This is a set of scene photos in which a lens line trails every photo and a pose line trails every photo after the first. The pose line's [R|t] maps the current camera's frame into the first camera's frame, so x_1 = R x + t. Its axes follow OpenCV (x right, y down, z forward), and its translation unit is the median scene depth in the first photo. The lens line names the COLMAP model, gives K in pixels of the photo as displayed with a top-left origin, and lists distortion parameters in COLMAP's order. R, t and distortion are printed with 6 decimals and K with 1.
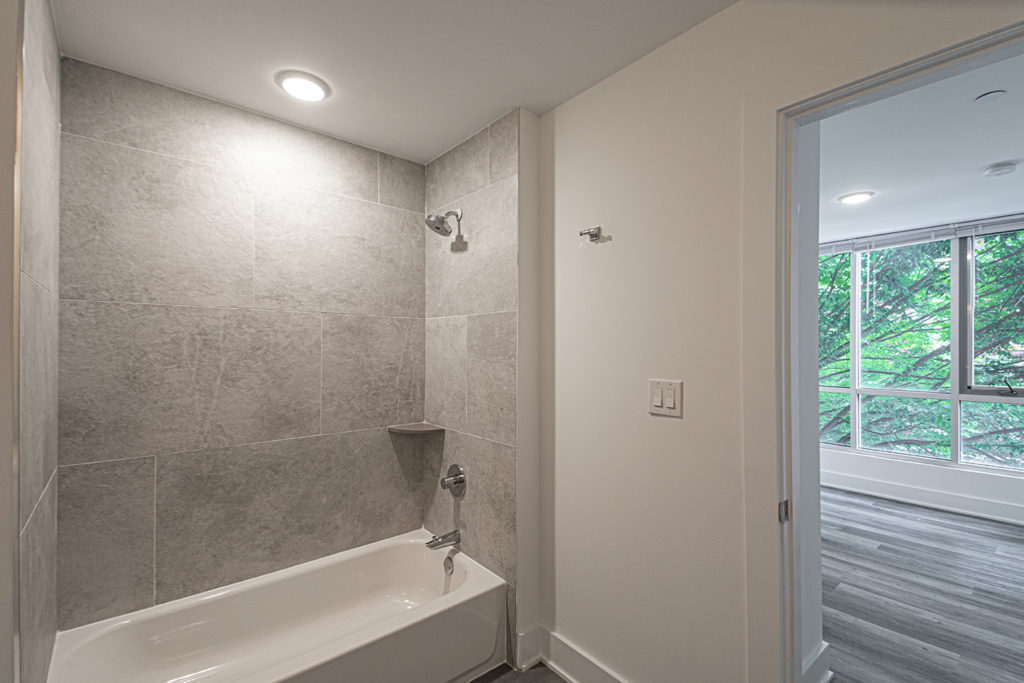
lens RADIAL K [[435.3, 0, 527.0], [0, 435.3, 347.8], [0, 0, 1]] dist [0.051683, -0.017436]
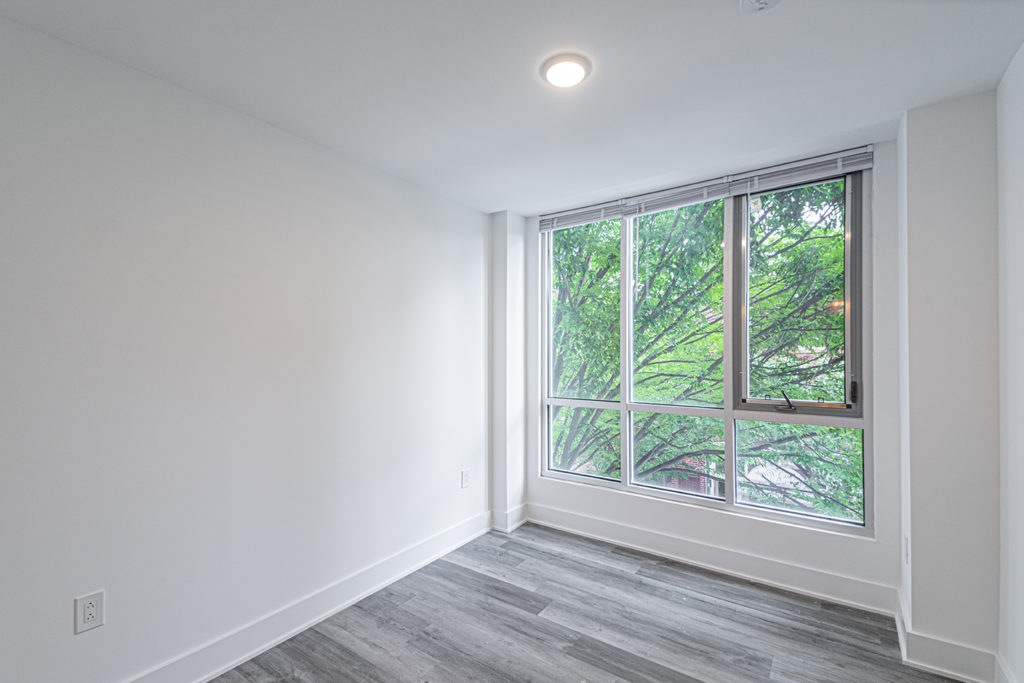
lens RADIAL K [[435.3, 0, 533.2], [0, 435.3, 355.4], [0, 0, 1]] dist [0.051683, -0.017436]
pose [[0.962260, -0.008531, 0.271997, 0.718041], [0.008414, 0.999963, 0.001597, 0.017182], [-0.272001, 0.000752, 0.962297, 0.634867]]
